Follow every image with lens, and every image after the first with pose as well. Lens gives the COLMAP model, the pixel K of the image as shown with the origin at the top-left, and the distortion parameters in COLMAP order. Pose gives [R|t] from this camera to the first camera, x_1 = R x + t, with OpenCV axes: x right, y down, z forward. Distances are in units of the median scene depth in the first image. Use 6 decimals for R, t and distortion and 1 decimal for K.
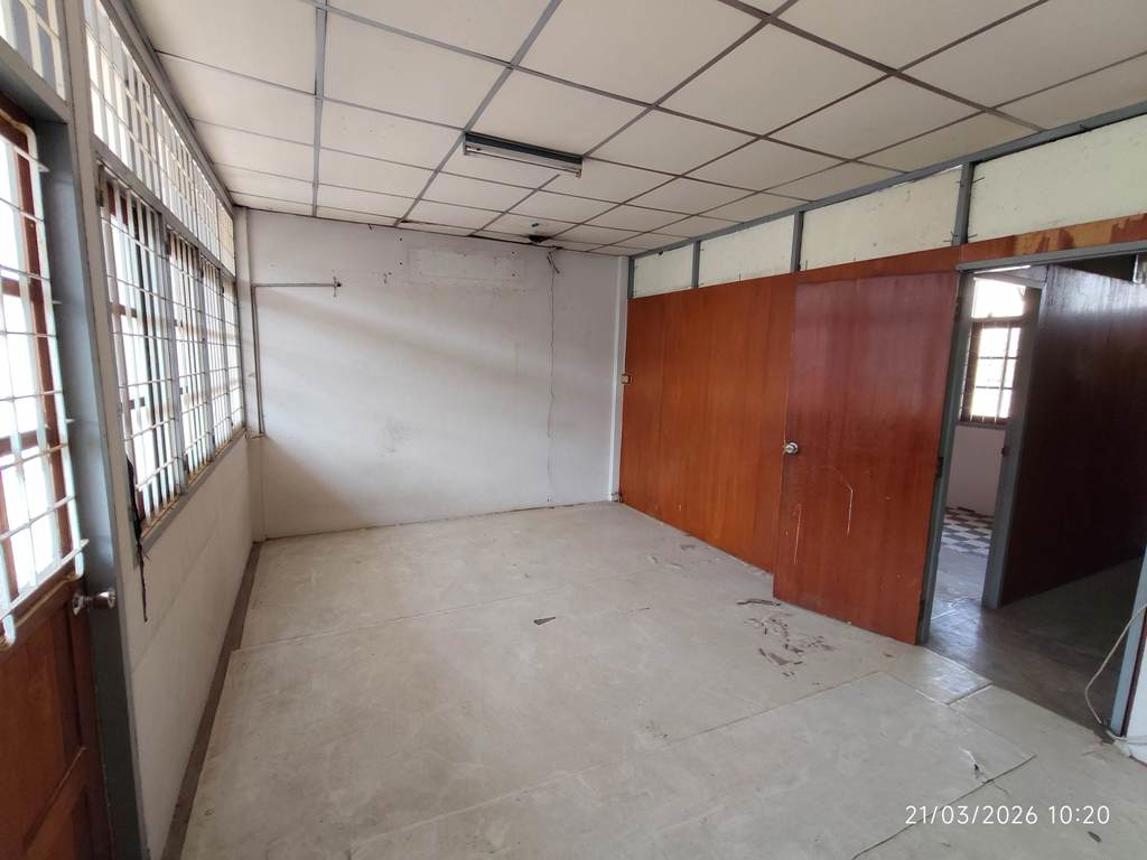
lens RADIAL K [[525.9, 0, 571.1], [0, 525.9, 429.2], [0, 0, 1]] dist [0.002304, -0.000946]
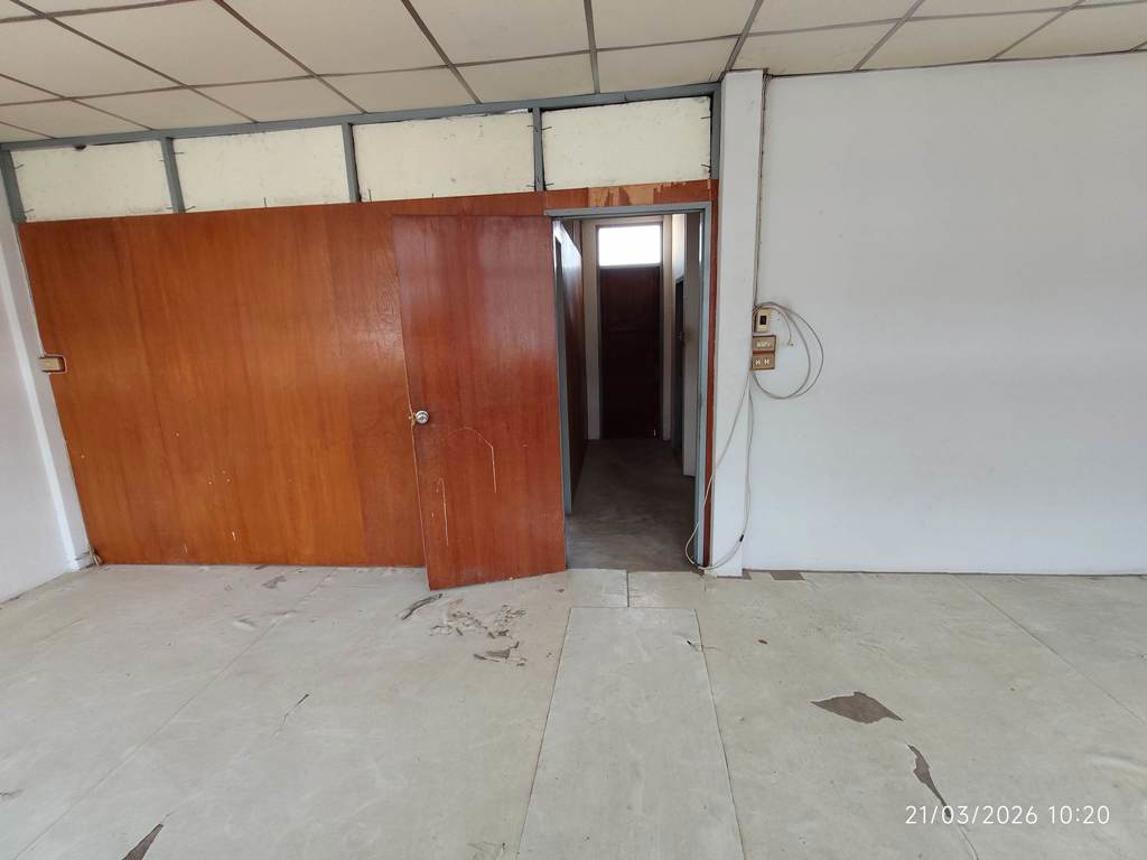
lens RADIAL K [[534.8, 0, 570.4], [0, 534.8, 427.1], [0, 0, 1]] dist [0.002993, -0.000823]
pose [[0.525113, -0.223540, 0.821150, -0.135301], [0.163622, 0.973404, 0.160354, -0.039434], [-0.835156, 0.050154, 0.547722, 0.271735]]
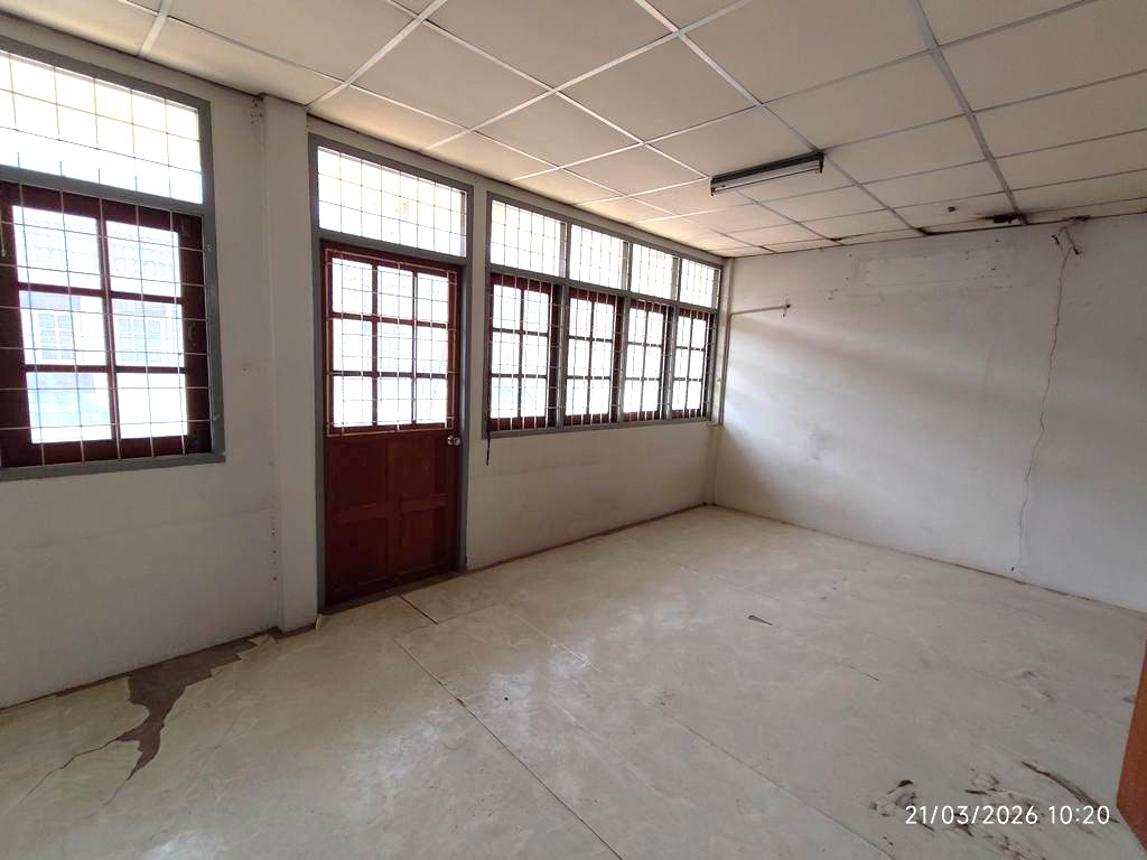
lens RADIAL K [[525.9, 0, 571.1], [0, 525.9, 429.2], [0, 0, 1]] dist [0.002304, -0.000946]
pose [[0.317642, 0.112705, -0.941489, 0.579344], [-0.168323, 0.983844, 0.060986, 0.003450], [0.933151, 0.139102, 0.331481, 0.220314]]
